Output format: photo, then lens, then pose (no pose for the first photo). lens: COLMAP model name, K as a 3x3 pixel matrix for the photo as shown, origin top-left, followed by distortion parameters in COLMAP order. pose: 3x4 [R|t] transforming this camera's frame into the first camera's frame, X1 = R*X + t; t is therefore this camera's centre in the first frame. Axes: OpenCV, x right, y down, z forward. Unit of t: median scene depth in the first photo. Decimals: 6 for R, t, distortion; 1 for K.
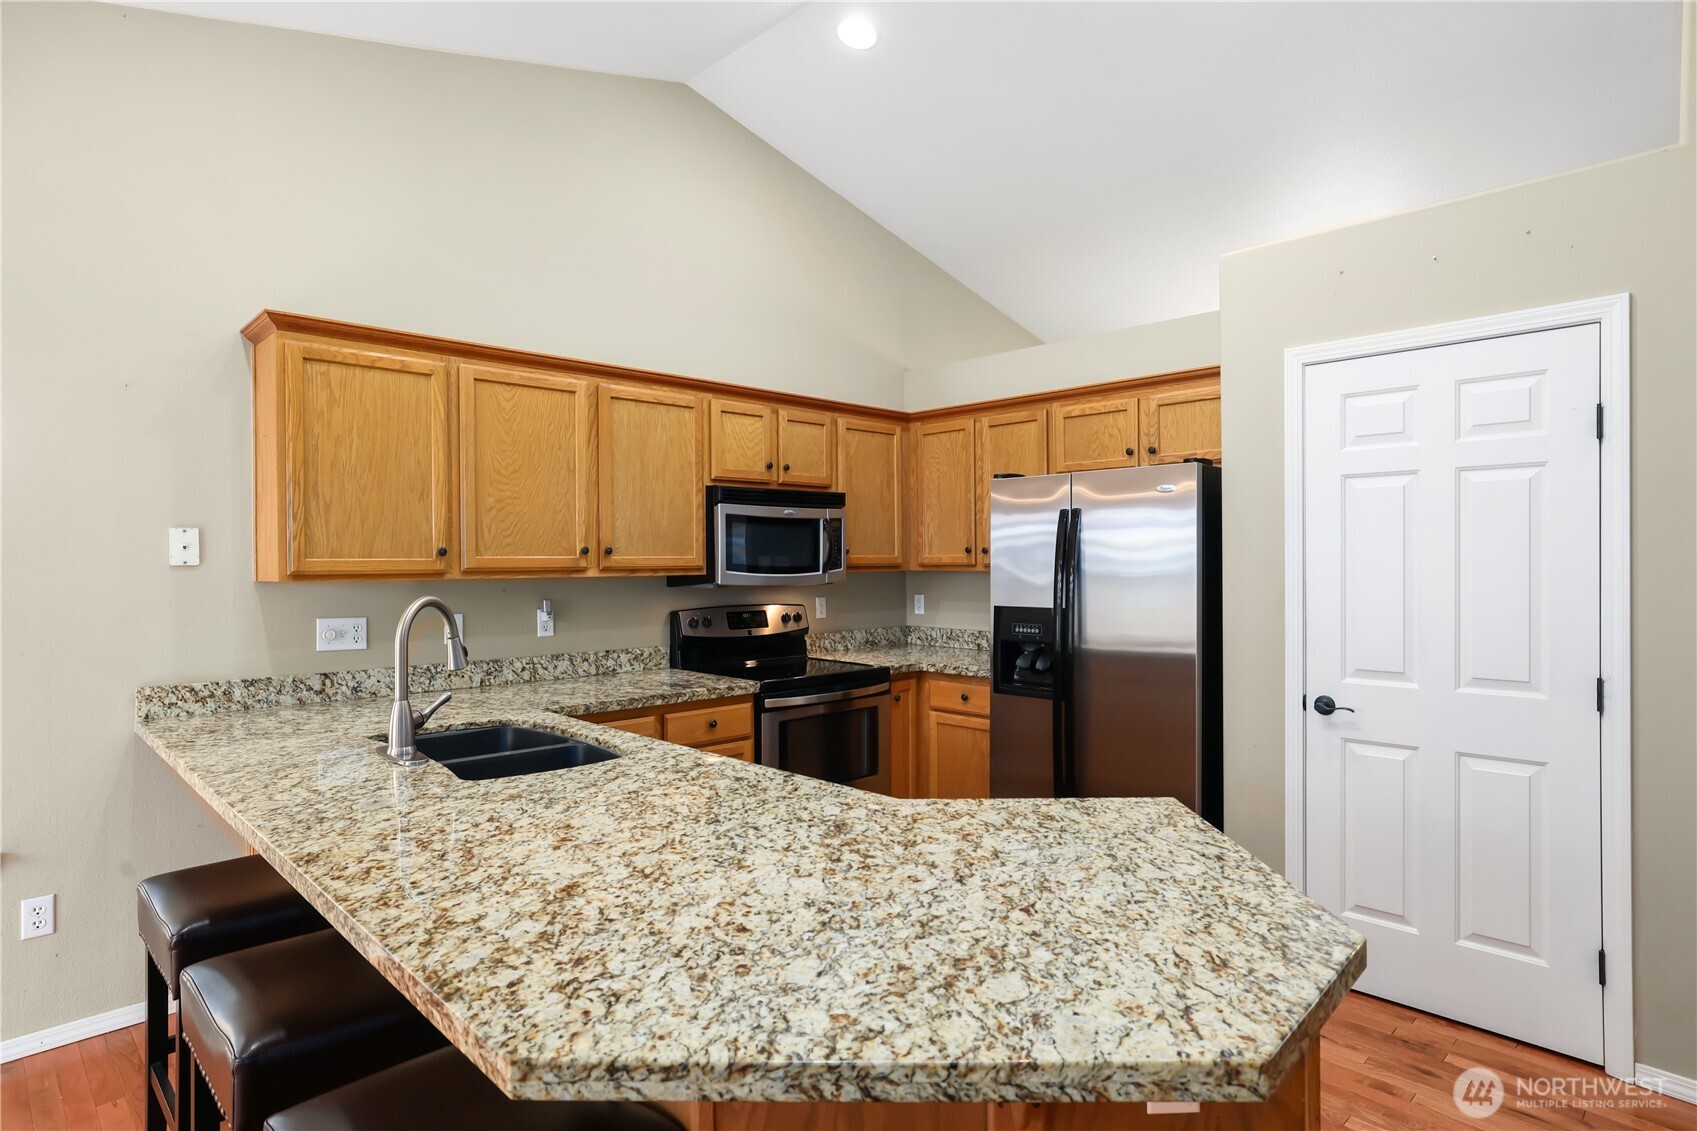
lens RADIAL K [[929.6, 0, 849.7], [0, 929.6, 564.1], [0, 0, 1]] dist [-0.020662, 0.005720]
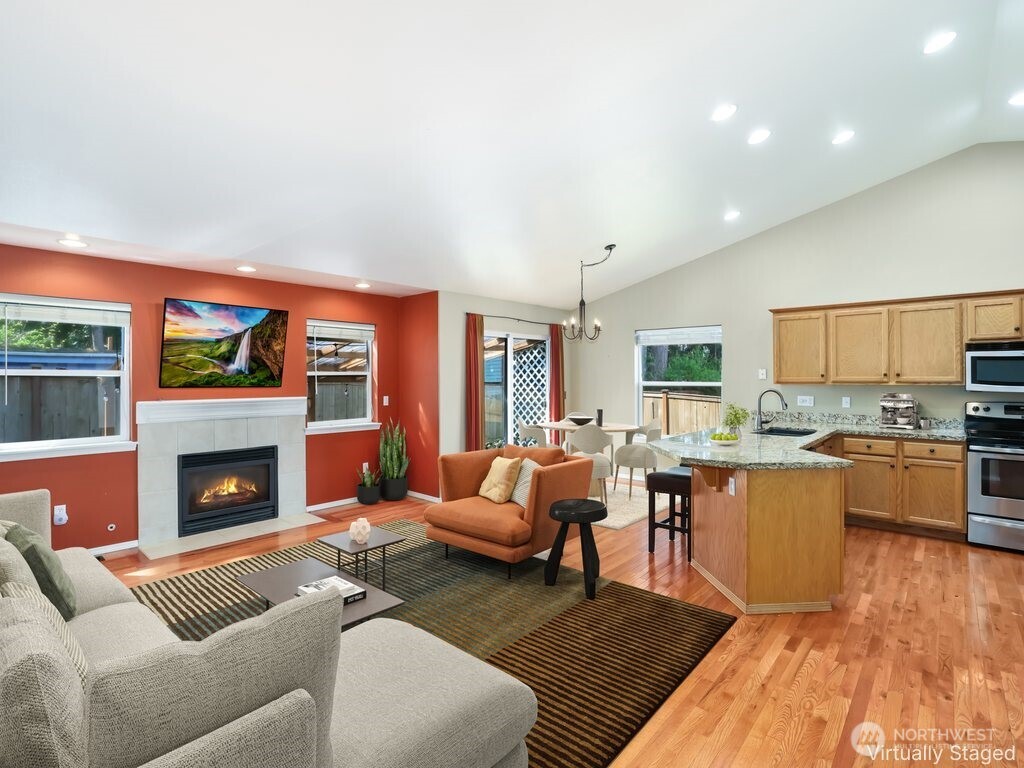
lens RADIAL K [[501.6, 0, 508.8], [0, 501.6, 374.8], [0, 0, 1]] dist [-0.027097, 0.006174]
pose [[0.062157, 0.001572, -0.998065, 1.000808], [0.001441, 0.999998, 0.001665, -0.017667], [0.998065, -0.001541, 0.062154, -0.117846]]
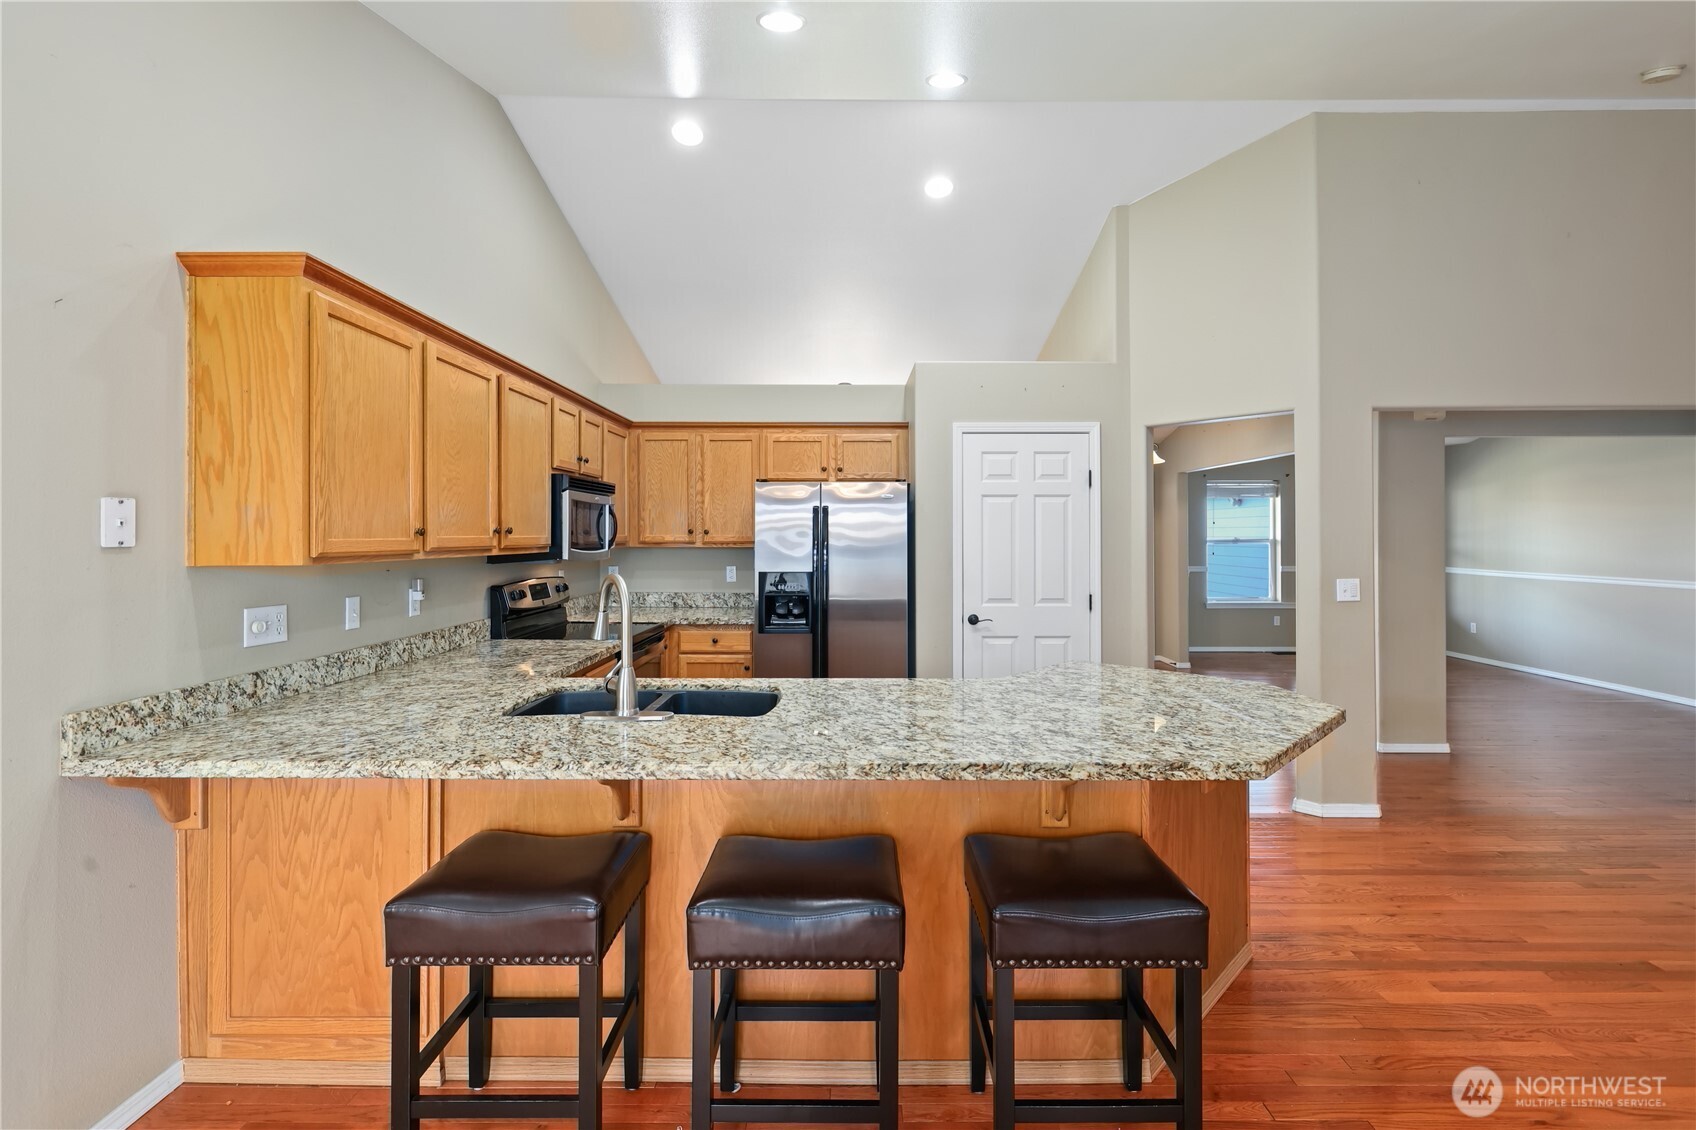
lens RADIAL K [[740.9, 0, 871.2], [0, 740.9, 531.9], [0, 0, 1]] dist [-0.007618, 0.003987]
pose [[0.692360, 0.009025, 0.721496, -0.594615], [-0.002195, 0.999943, -0.010402, -0.005051], [-0.721549, 0.005618, 0.692340, 0.104053]]
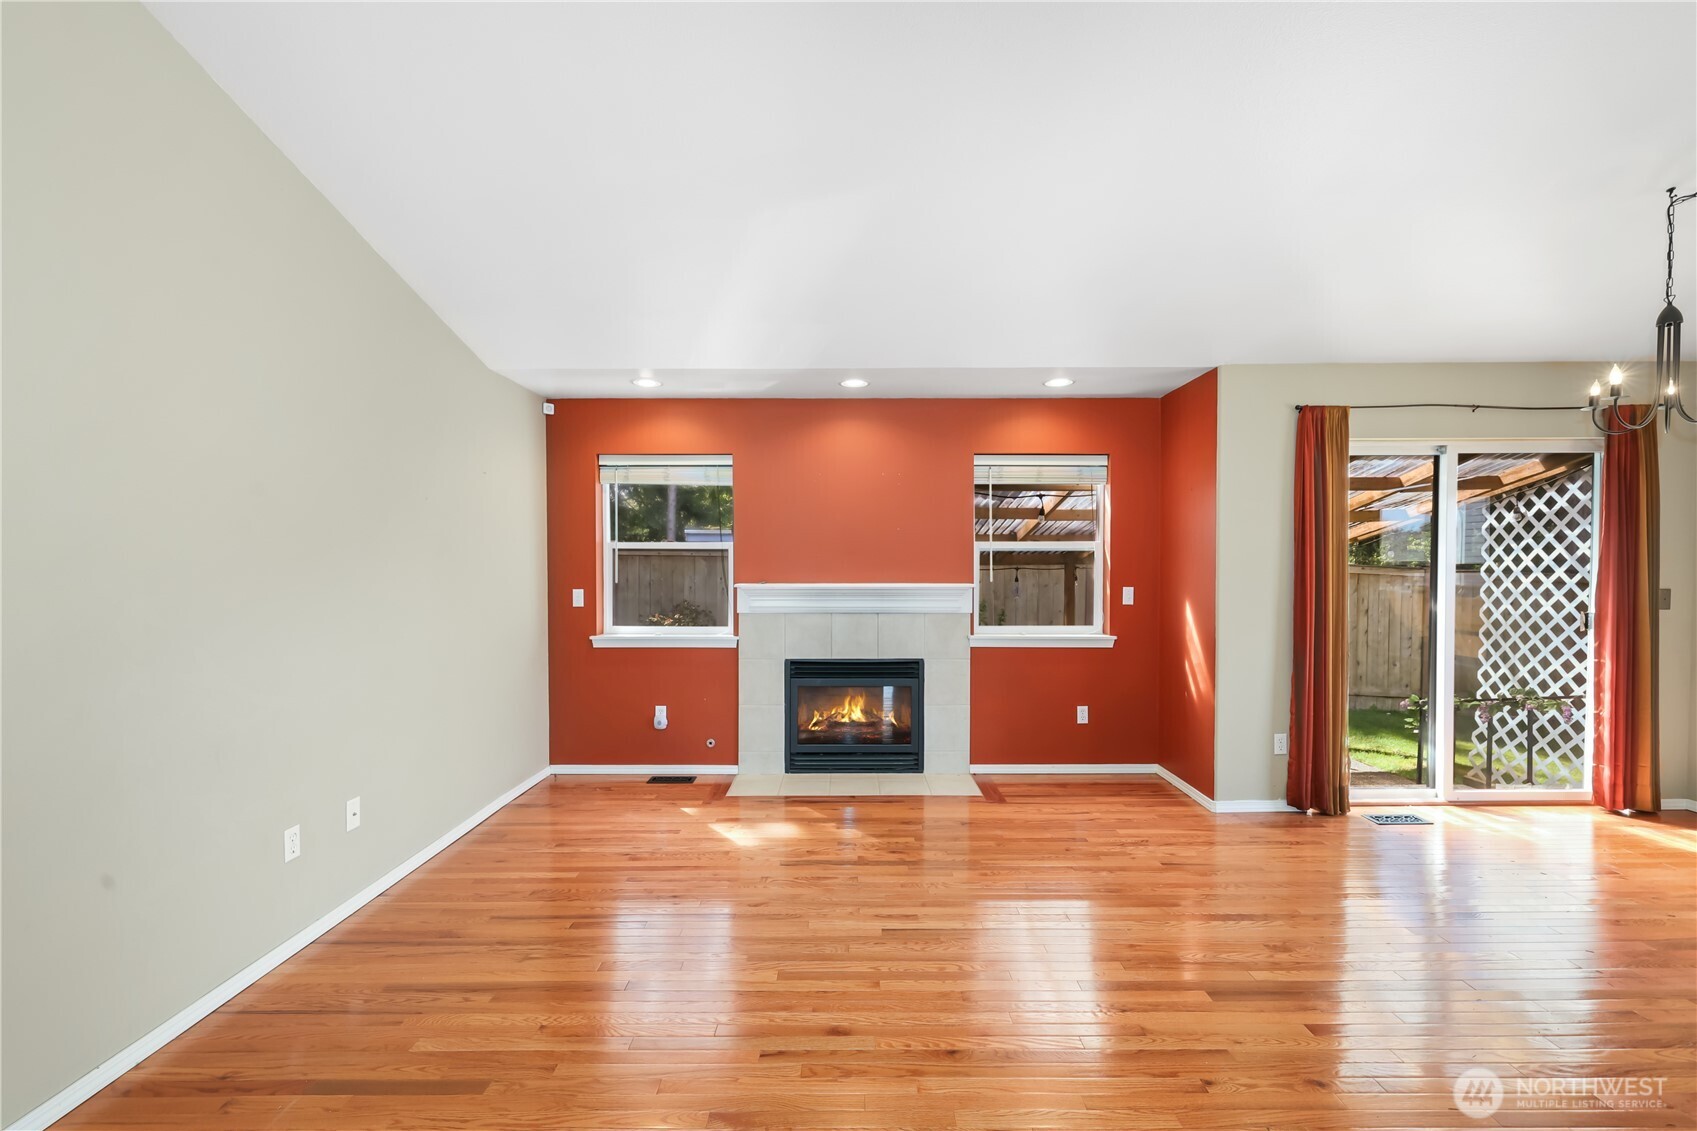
lens RADIAL K [[741.4, 0, 850.4], [0, 741.4, 581.1], [0, 0, 1]] dist [-0.007618, 0.003987]
pose [[-0.700547, 0.022127, -0.713264, 0.579399], [0.005323, 0.999653, 0.025783, 0.009368], [0.713587, 0.014265, -0.700422, 0.151987]]
